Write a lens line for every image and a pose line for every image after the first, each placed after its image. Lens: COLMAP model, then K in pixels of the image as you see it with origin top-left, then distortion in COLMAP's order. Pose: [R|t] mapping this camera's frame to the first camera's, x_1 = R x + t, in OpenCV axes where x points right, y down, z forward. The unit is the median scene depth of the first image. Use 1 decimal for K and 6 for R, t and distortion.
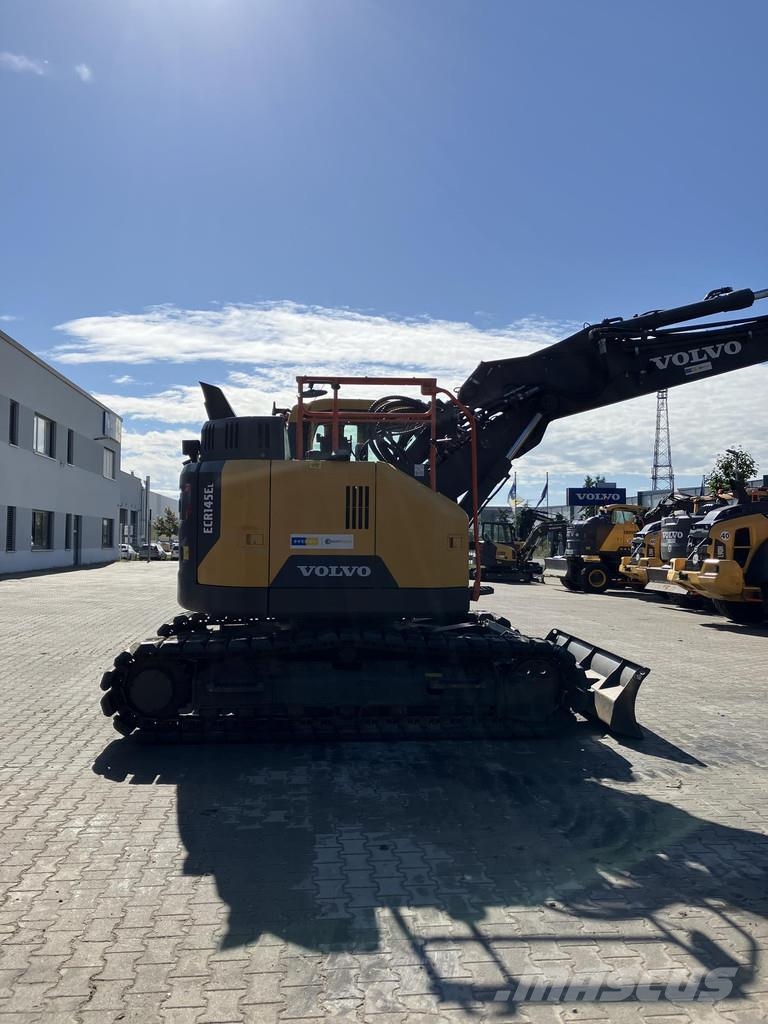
lens RADIAL K [[827.1, 0, 385.2], [0, 827.1, 516.5], [0, 0, 1]] dist [0.052500, -0.056476]
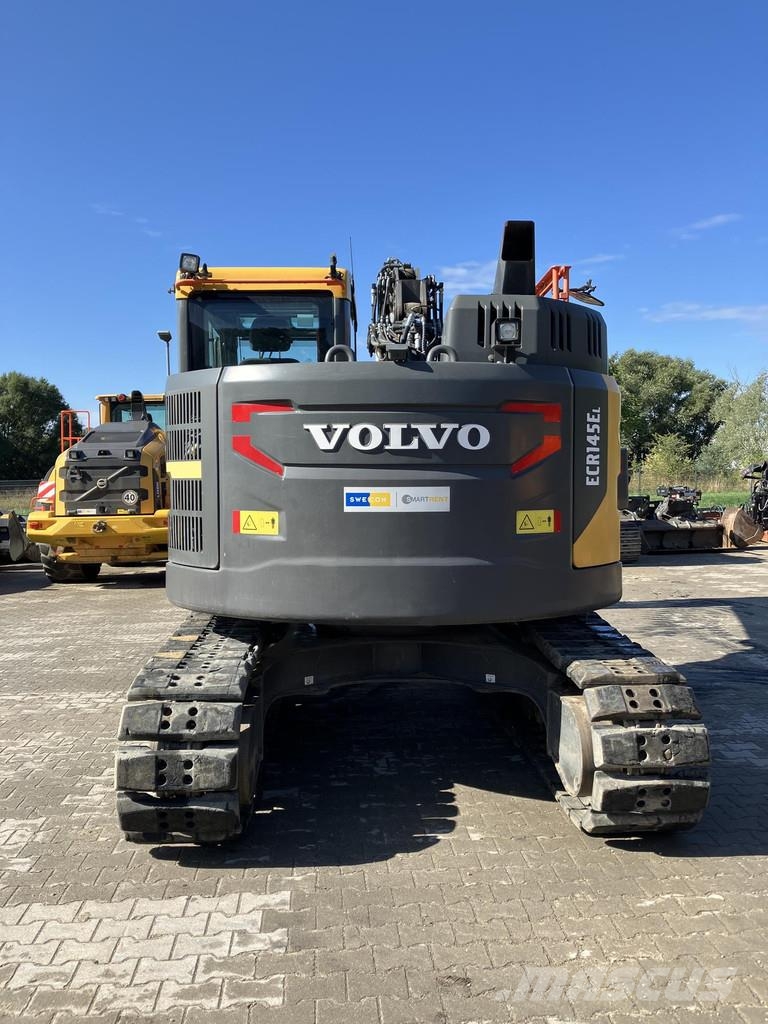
lens RADIAL K [[827.1, 0, 393.4], [0, 827.1, 518.6], [0, 0, 1]] dist [0.052500, -0.056476]
pose [[0.046169, -0.055540, 0.997388, -0.859645], [-0.005247, 0.998426, 0.055841, 0.010802], [-0.998920, -0.007811, 0.045804, 1.125794]]
